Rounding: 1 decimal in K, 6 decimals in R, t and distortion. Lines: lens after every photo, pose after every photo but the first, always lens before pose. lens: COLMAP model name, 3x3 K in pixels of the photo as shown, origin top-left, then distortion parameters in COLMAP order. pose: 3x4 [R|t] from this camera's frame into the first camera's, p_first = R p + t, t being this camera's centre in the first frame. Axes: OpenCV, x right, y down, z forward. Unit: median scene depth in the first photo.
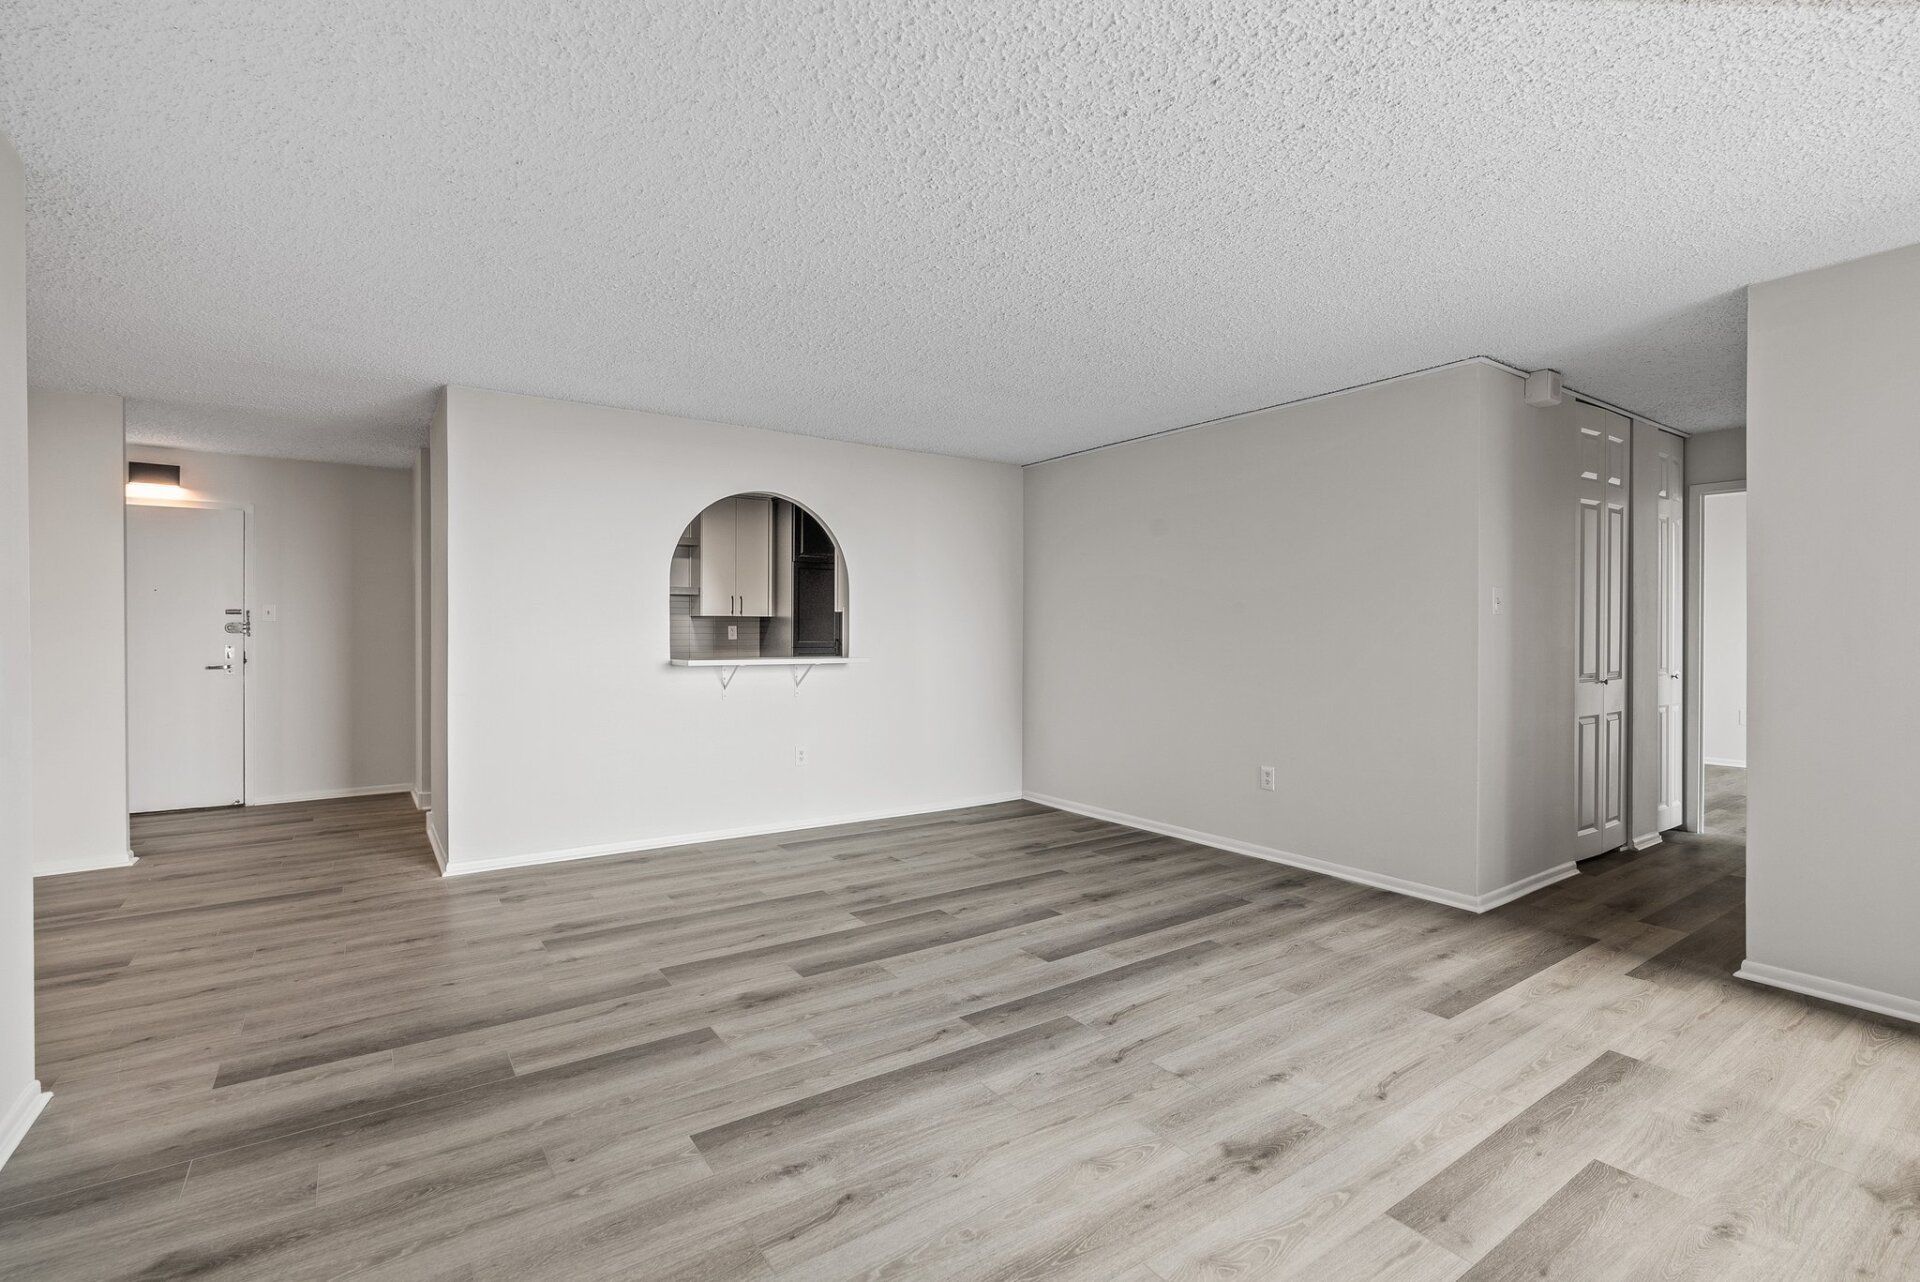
lens RADIAL K [[896.1, 0, 955.7], [0, 896.1, 639.4], [0, 0, 1]] dist [-0.012904, 0.003225]
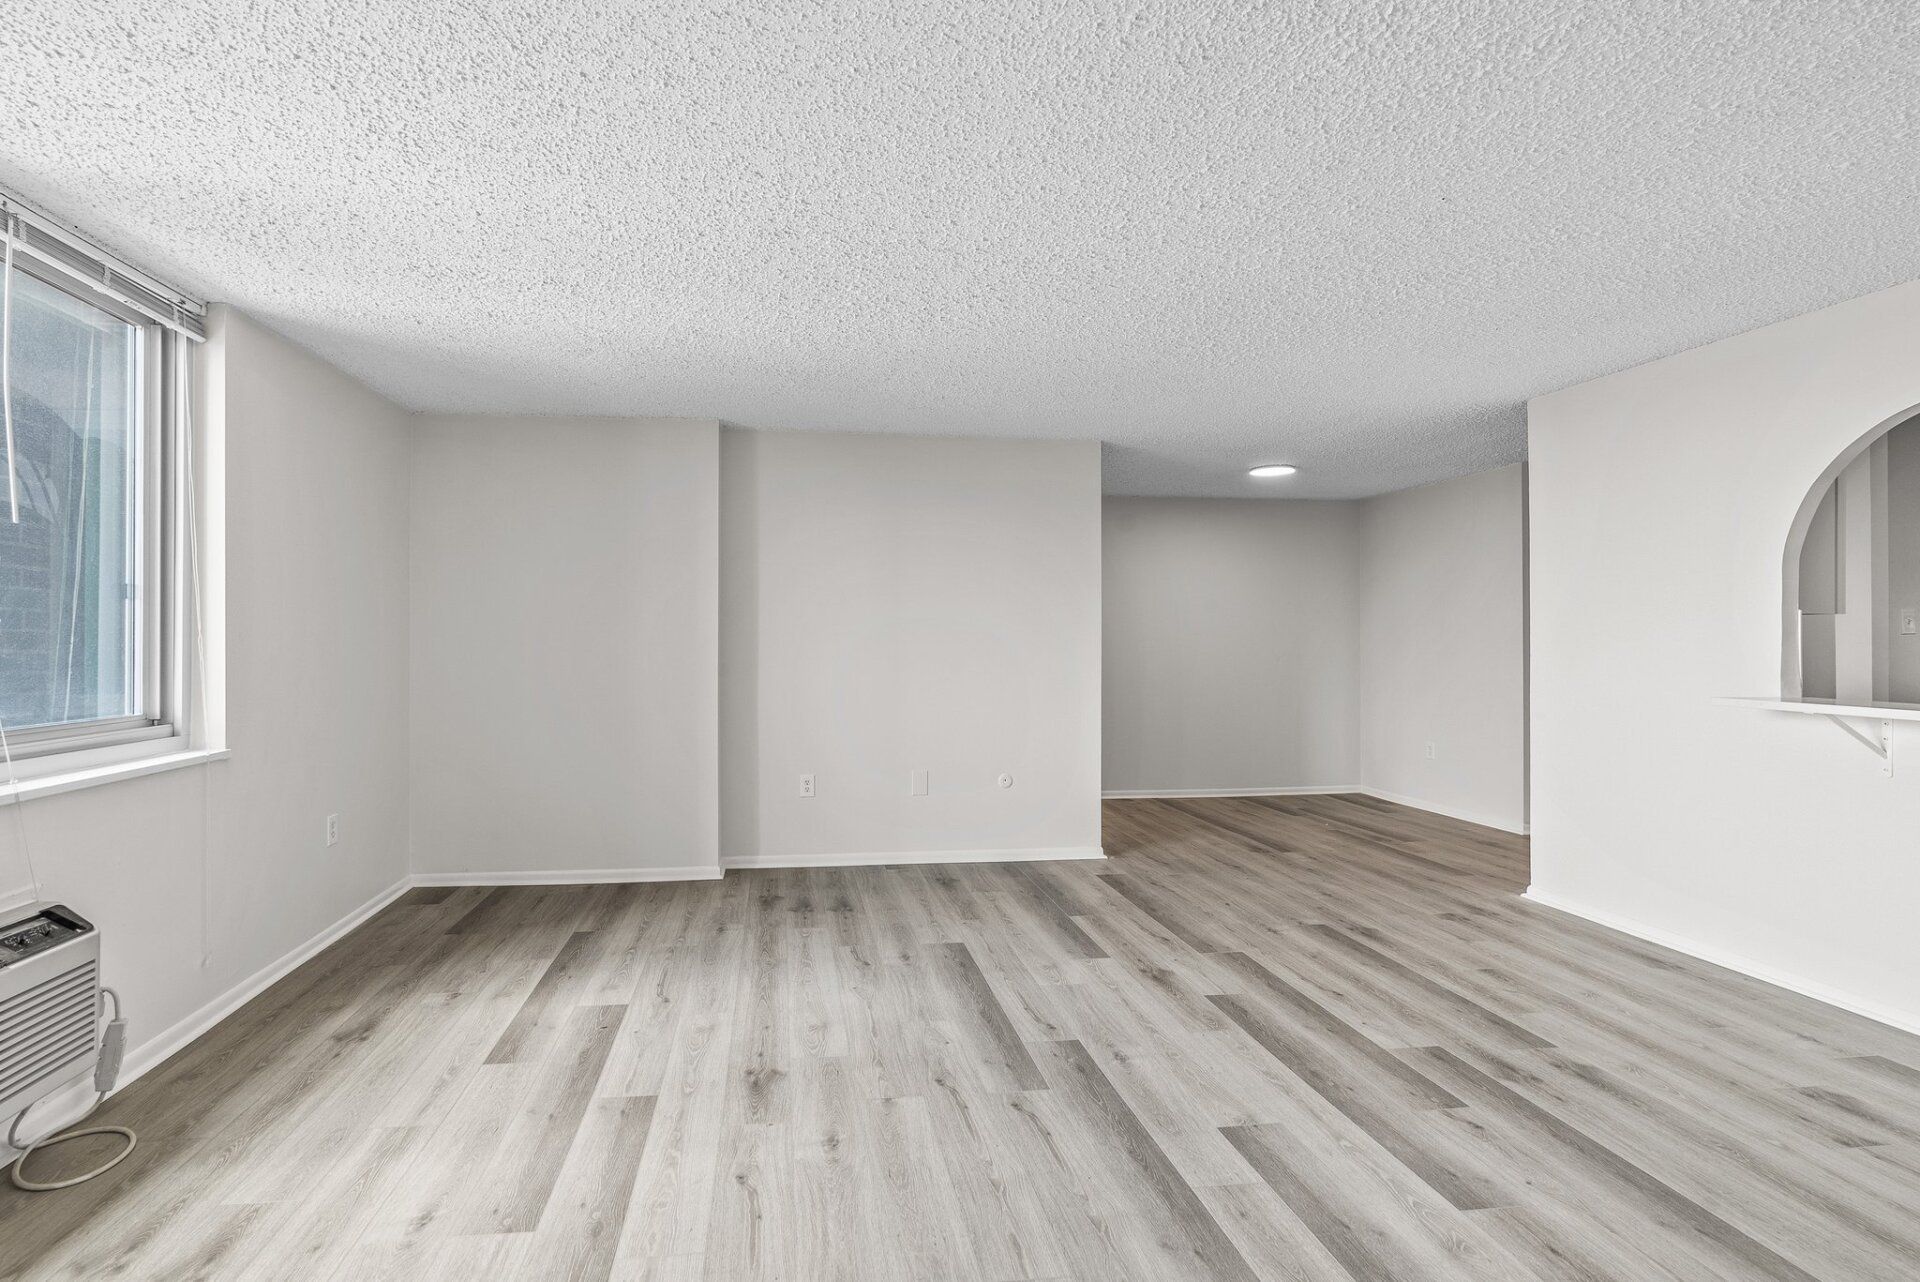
lens RADIAL K [[896.1, 0, 955.6], [0, 896.1, 636.0], [0, 0, 1]] dist [-0.012904, 0.003225]
pose [[-0.421601, -0.004421, -0.906771, 0.946148], [-0.012381, 0.999923, 0.000881, -0.043971], [0.906697, 0.011598, -0.421624, 1.221787]]
